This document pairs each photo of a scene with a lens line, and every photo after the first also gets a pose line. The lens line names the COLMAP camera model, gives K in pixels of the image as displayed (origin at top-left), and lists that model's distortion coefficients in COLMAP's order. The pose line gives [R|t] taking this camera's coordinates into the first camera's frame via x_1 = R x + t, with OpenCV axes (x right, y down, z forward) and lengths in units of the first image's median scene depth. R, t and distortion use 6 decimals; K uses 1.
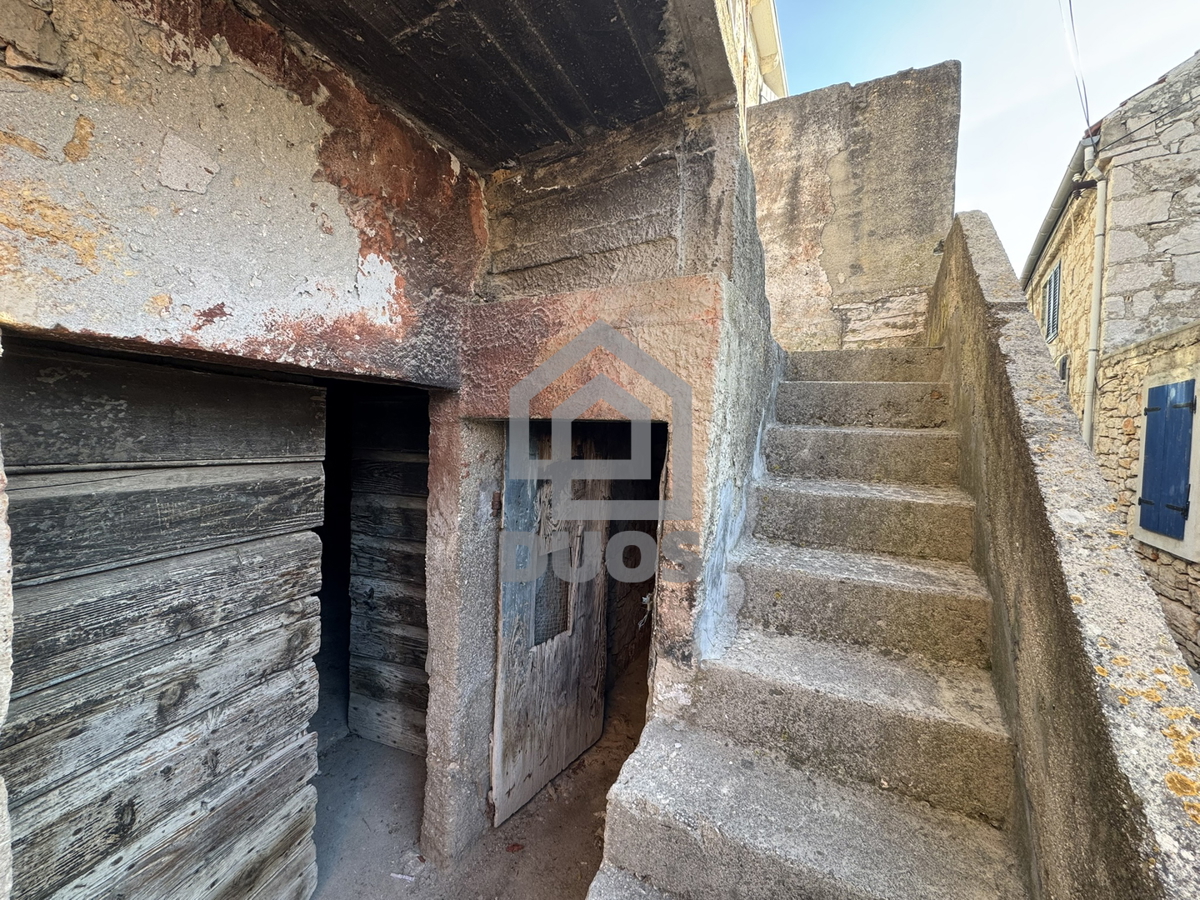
lens RADIAL K [[476.4, 0, 600.0], [0, 476.4, 450.0], [0, 0, 1]] dist [-0.002301, -0.000252]
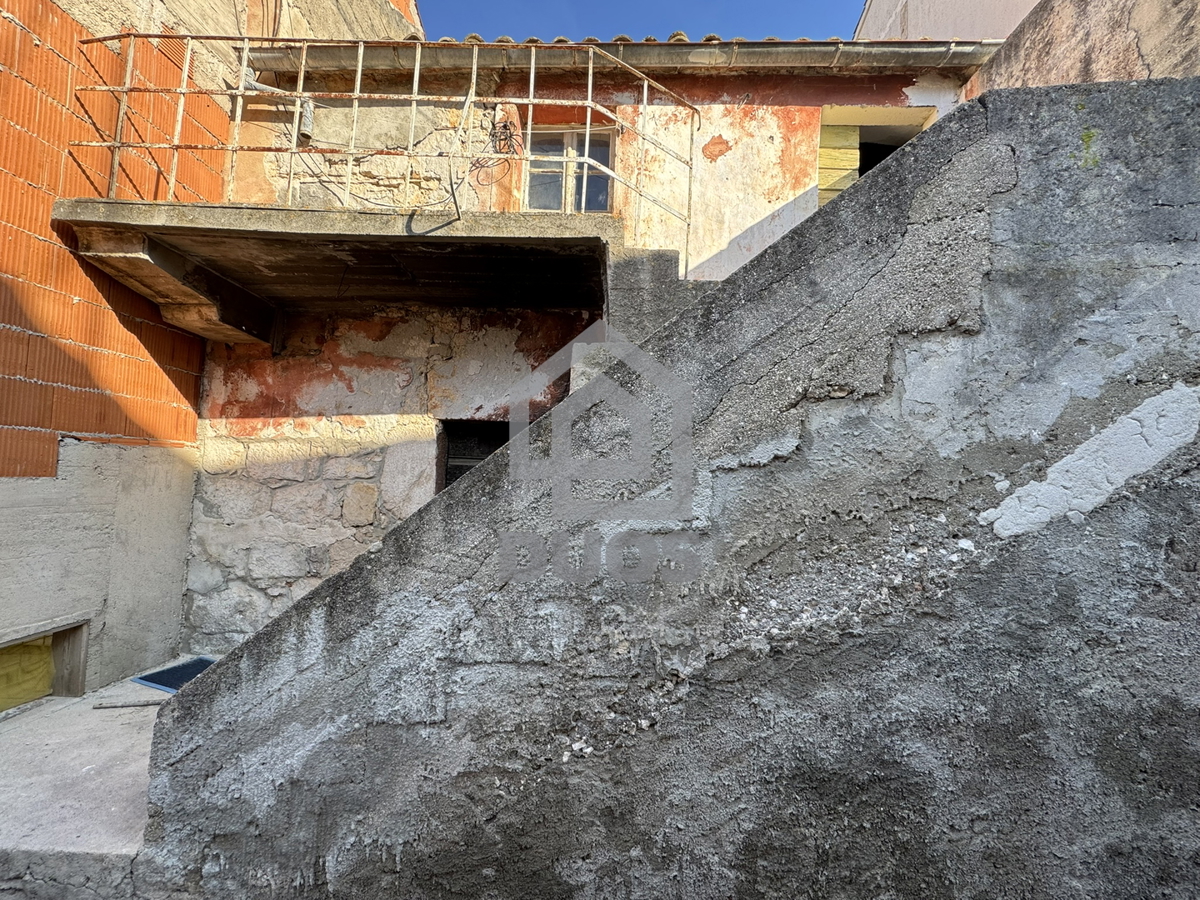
lens RADIAL K [[479.0, 0, 600.0], [0, 479.0, 450.0], [0, 0, 1]] dist [-0.001218, -0.000589]
pose [[0.401085, -0.070271, -0.913342, 1.595661], [-0.052991, 0.993604, -0.099716, 0.179533], [0.914507, 0.088394, 0.394796, 0.313932]]
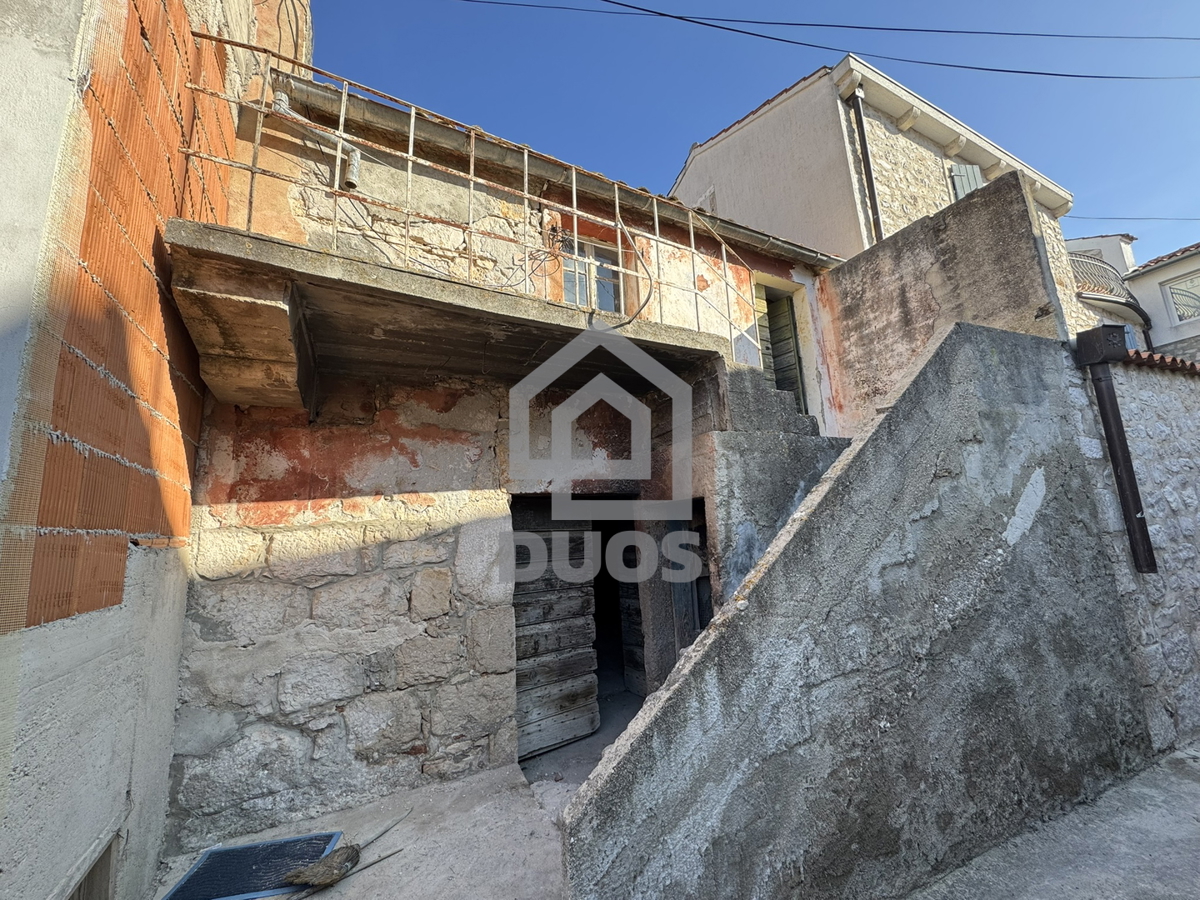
lens RADIAL K [[478.2, 0, 601.2], [0, 478.2, 449.9], [0, 0, 1]] dist [-0.000874, -0.000958]
pose [[0.803554, -0.177318, -0.568207, 0.921968], [0.058205, 0.973431, -0.221461, 0.170708], [0.592379, 0.144884, 0.792525, -0.968833]]
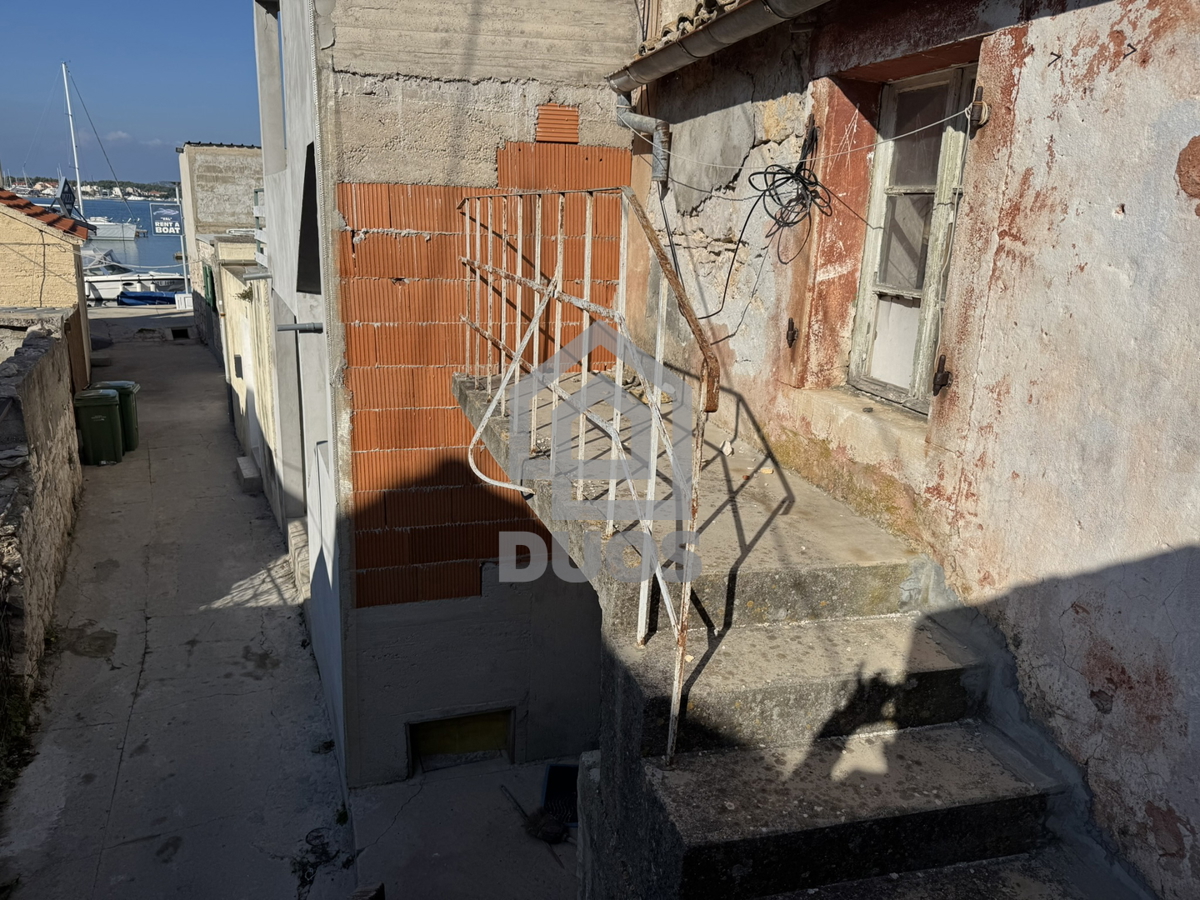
lens RADIAL K [[836.4, 0, 603.6], [0, 836.4, 451.5], [0, 0, 1]] dist [0.111357, -0.192895]
pose [[-0.745335, 0.118828, -0.656015, 1.147048], [-0.083375, 0.959649, 0.268555, -1.265217], [0.661456, 0.254859, -0.705353, 1.799514]]
